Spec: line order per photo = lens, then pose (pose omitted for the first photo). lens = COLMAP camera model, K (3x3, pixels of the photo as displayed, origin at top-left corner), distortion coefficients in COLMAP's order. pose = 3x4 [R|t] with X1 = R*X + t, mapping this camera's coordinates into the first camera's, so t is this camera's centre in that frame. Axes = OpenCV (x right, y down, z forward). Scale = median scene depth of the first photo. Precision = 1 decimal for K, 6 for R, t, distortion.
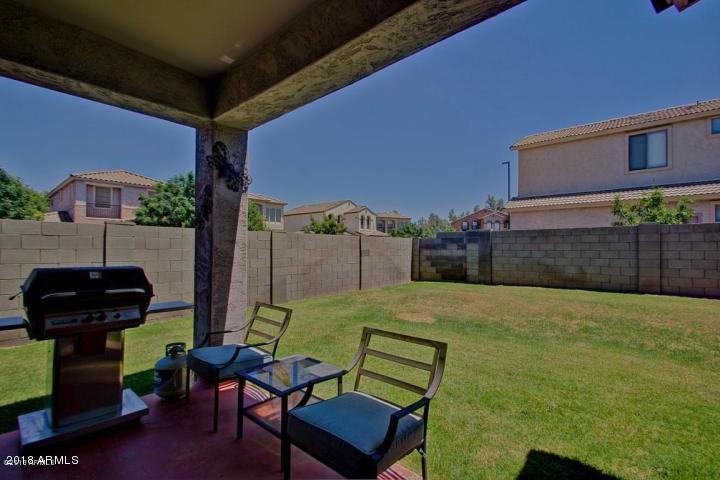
lens RADIAL K [[331.2, 0, 360.1], [0, 331.2, 243.9], [0, 0, 1]] dist [0.023829, -0.012358]
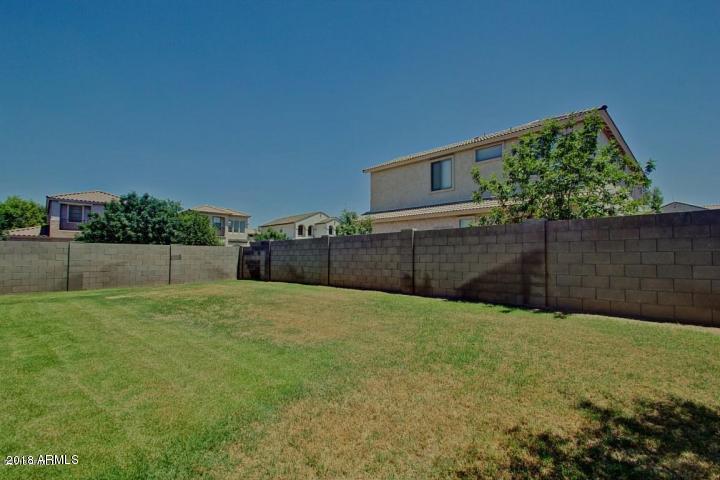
lens RADIAL K [[327.1, 0, 360.0], [0, 327.1, 240.0], [0, 0, 1]] dist [0.005896, 0.000498]
pose [[0.996906, -0.003465, -0.078528, 0.640077], [0.000453, 0.999265, -0.038332, 0.005819], [0.078603, 0.038177, 0.996175, -0.202026]]
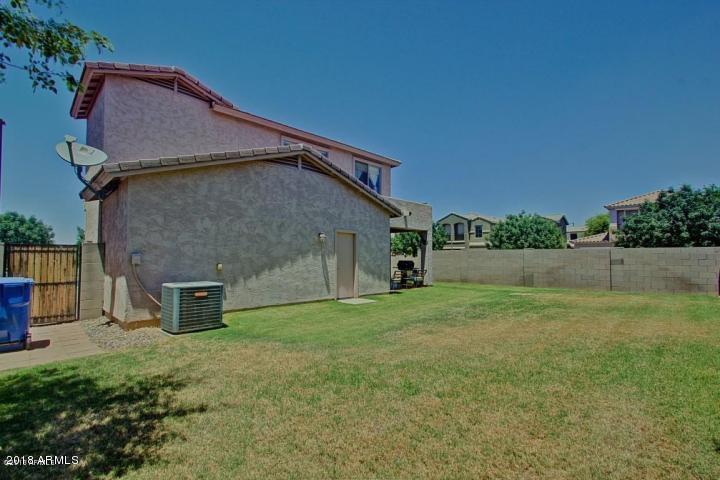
lens RADIAL K [[332.2, 0, 360.5], [0, 332.2, 243.9], [0, 0, 1]] dist [0.027794, -0.015957]
pose [[-0.063166, -0.043646, -0.997048, 0.964394], [0.009470, 0.998972, -0.044330, 0.005481], [0.997958, -0.012242, -0.062688, 0.100796]]
